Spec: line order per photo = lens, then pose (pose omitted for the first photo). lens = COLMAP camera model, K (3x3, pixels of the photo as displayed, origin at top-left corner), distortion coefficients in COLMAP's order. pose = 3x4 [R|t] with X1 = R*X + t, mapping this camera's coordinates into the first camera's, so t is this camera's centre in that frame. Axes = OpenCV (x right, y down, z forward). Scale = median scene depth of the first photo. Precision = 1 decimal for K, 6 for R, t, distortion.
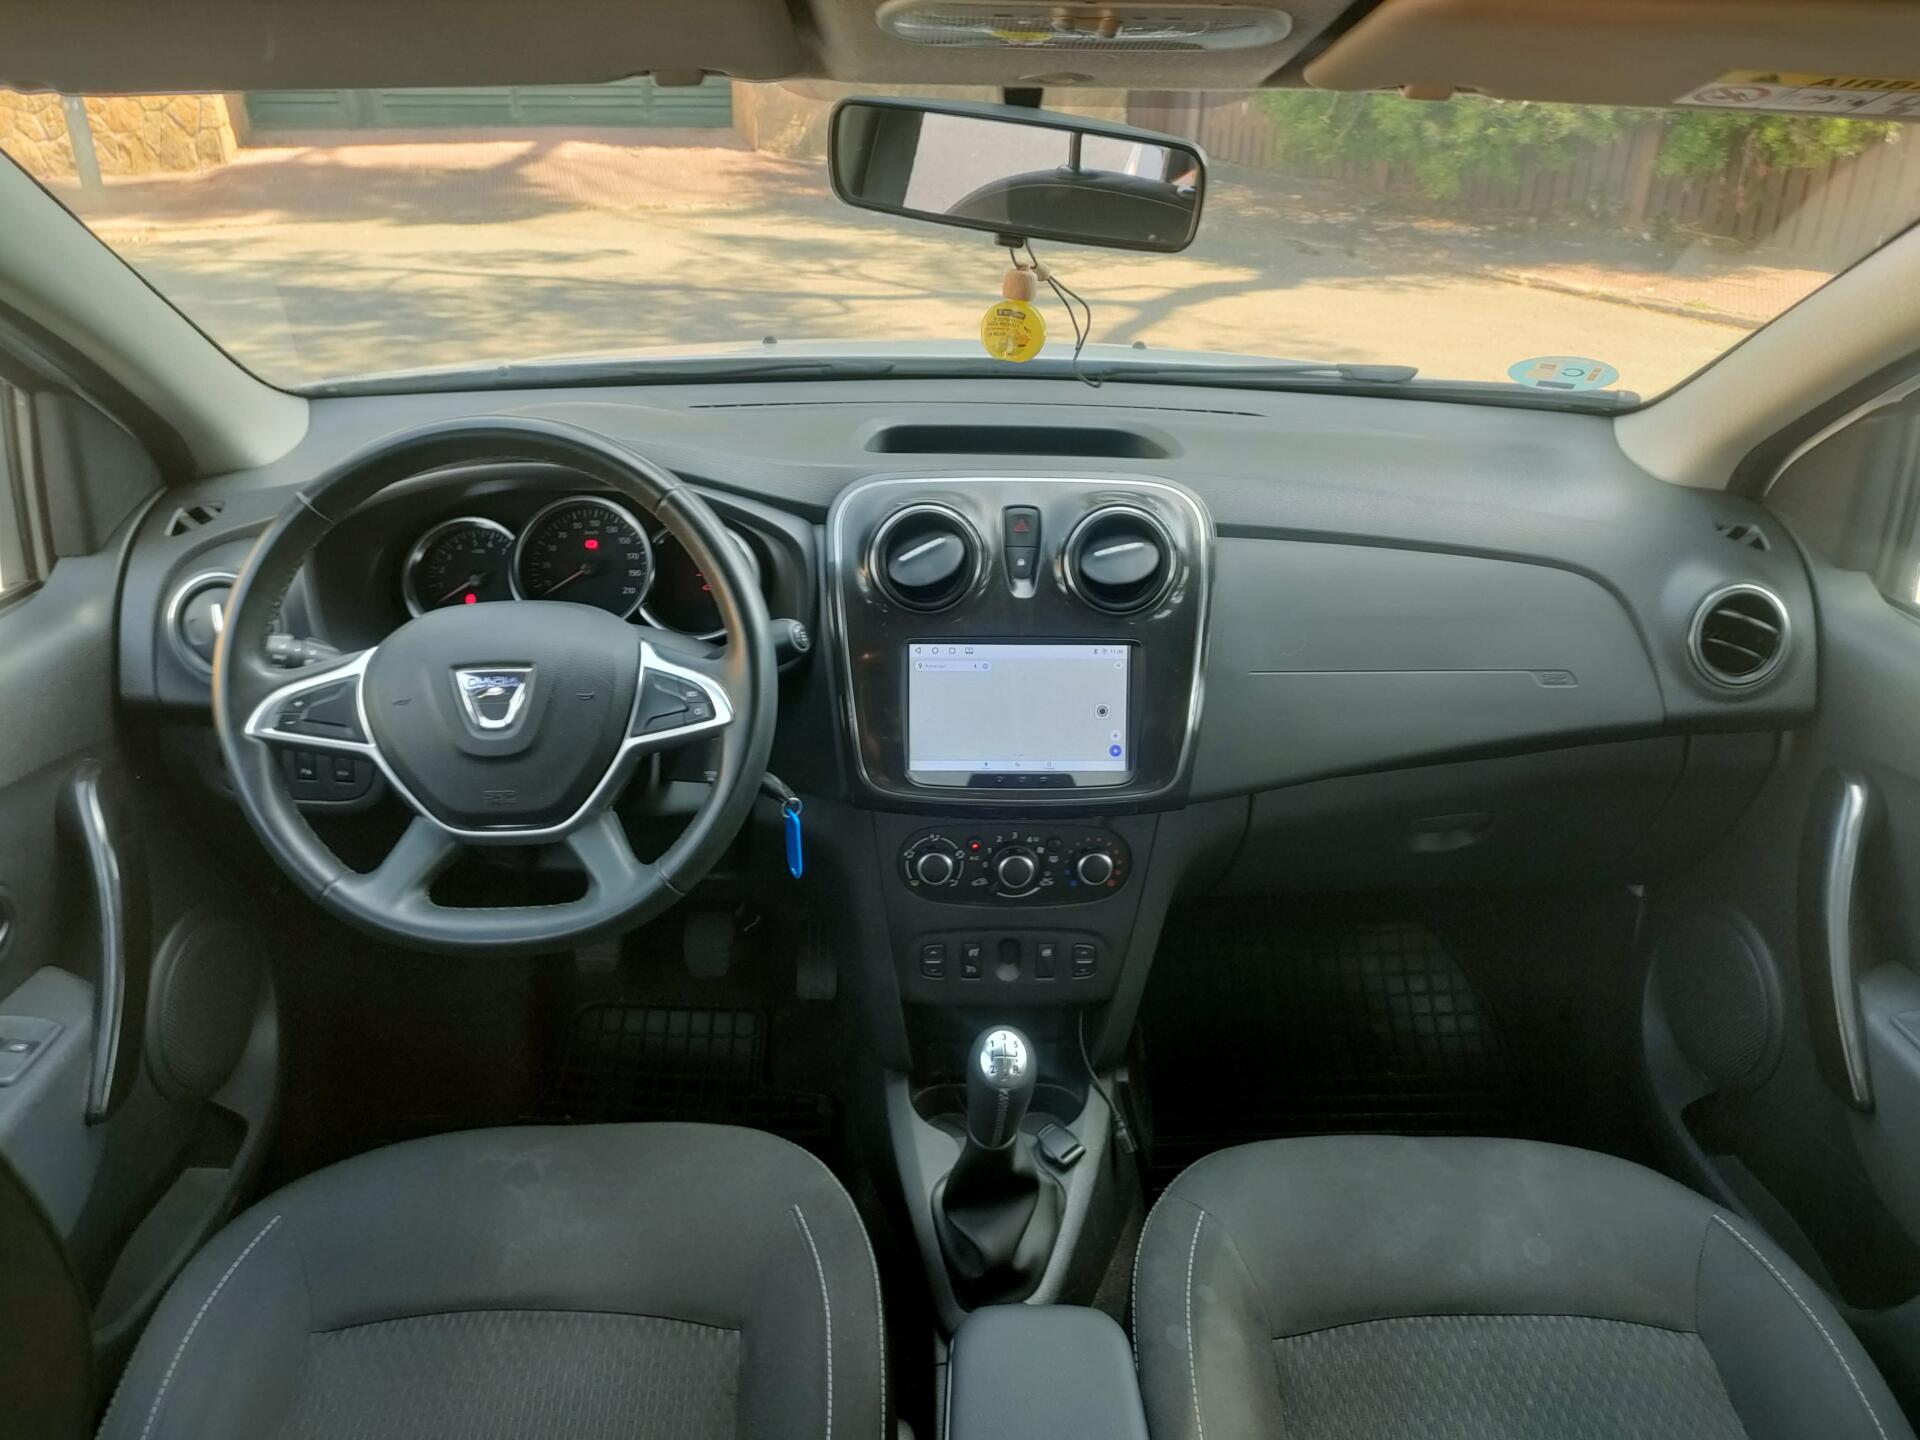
lens RADIAL K [[1405.3, 0, 978.6], [0, 1405.3, 733.3], [0, 0, 1]] dist [-0.007186, 0.005130]
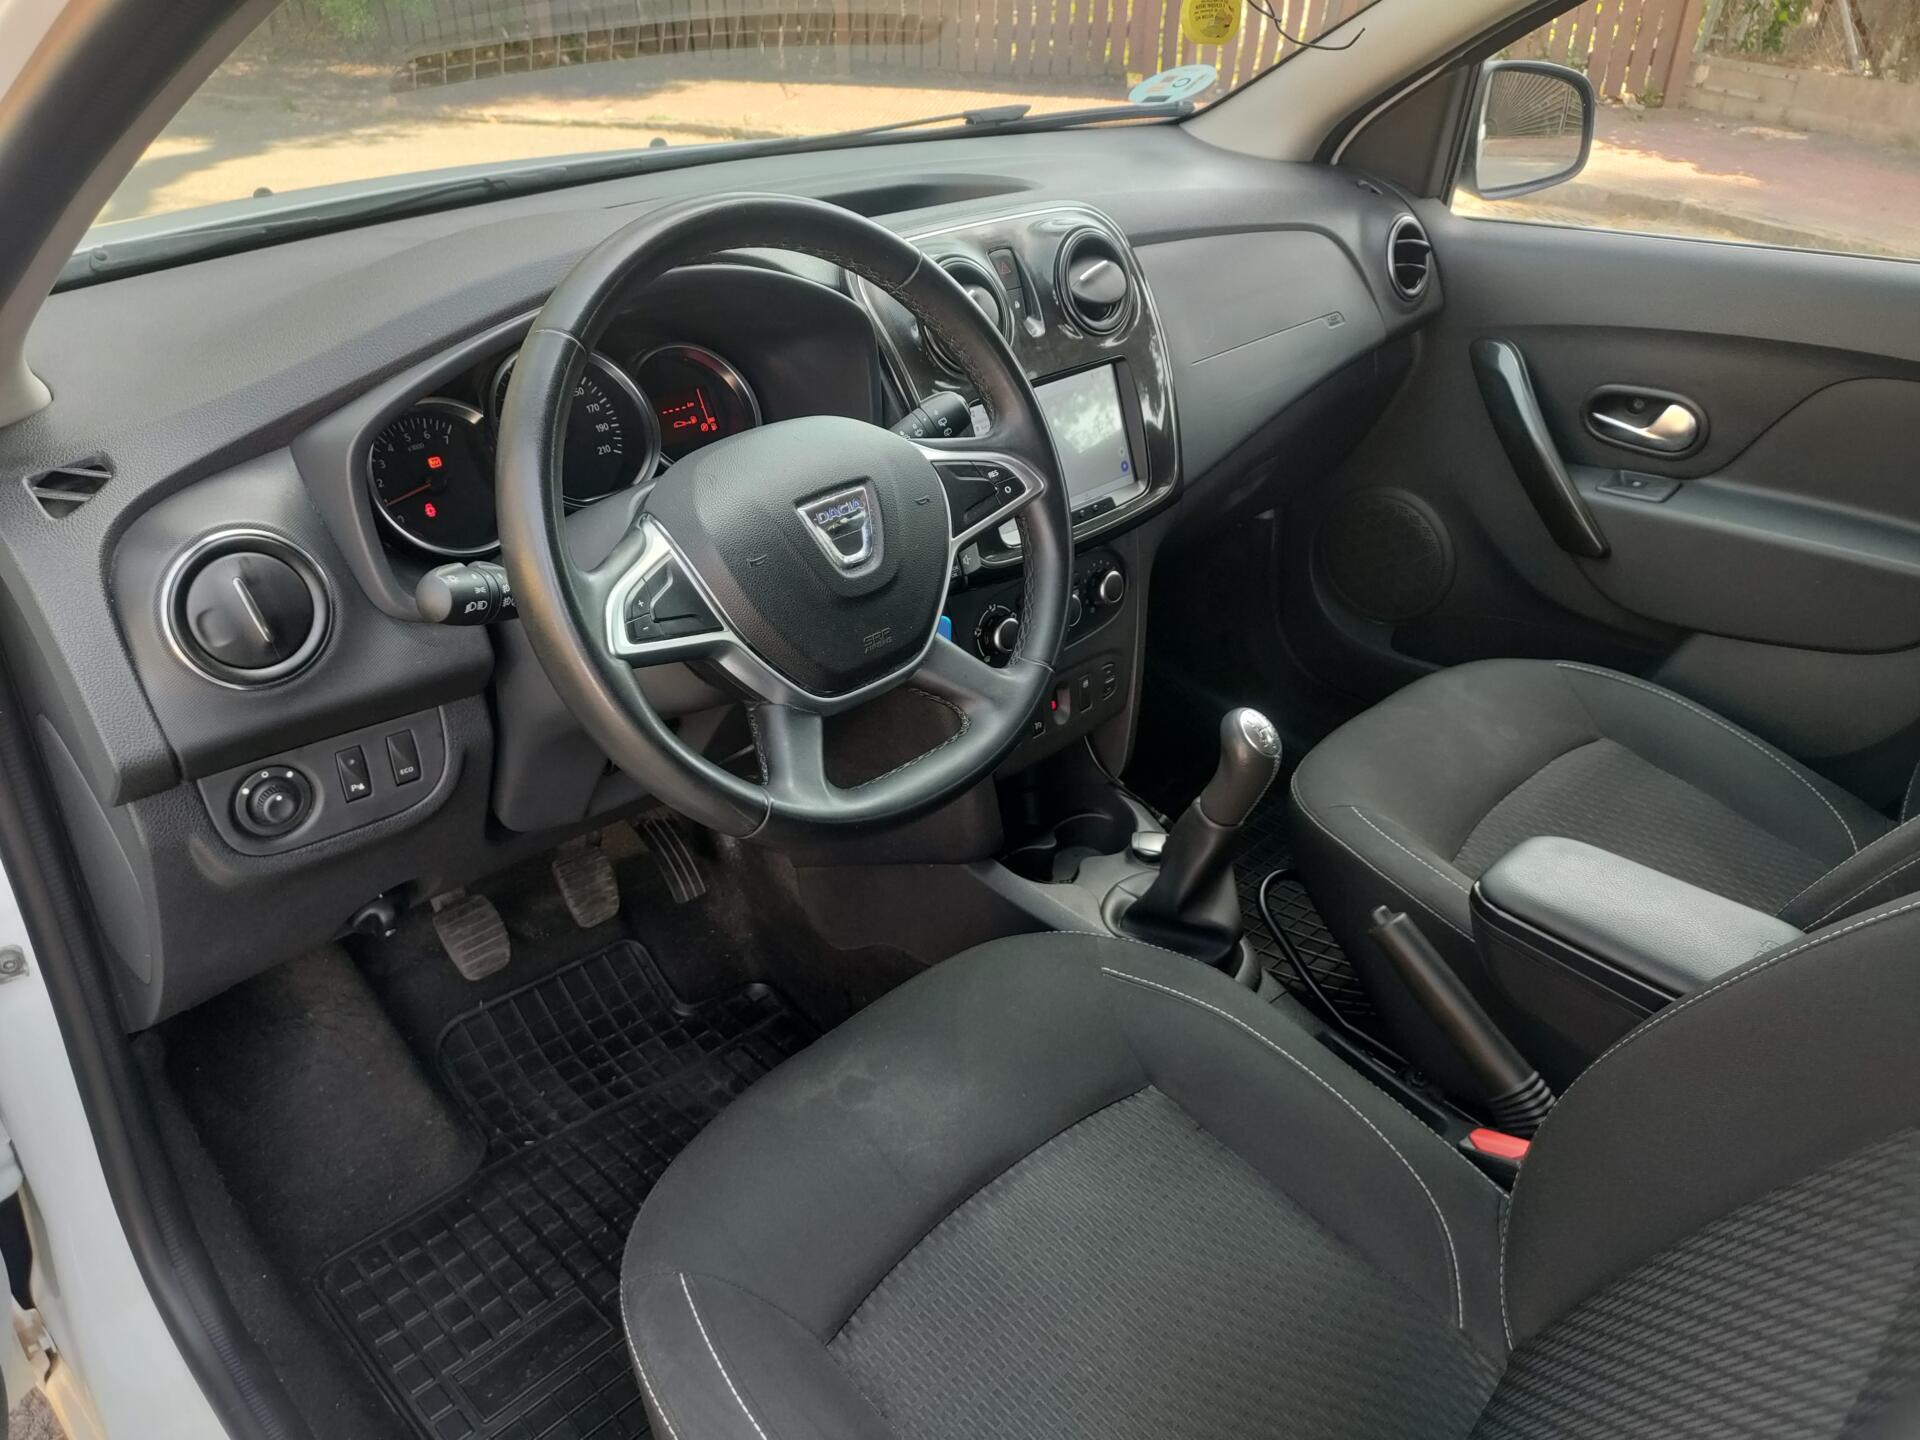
lens RADIAL K [[1405.3, 0, 979.3], [0, 1405.3, 721.6], [0, 0, 1]] dist [-0.007186, 0.005130]
pose [[0.733108, -0.363431, 0.574865, -0.623496], [0.314448, 0.930608, 0.187328, -0.037589], [-0.603055, 0.043434, 0.796516, 0.215302]]
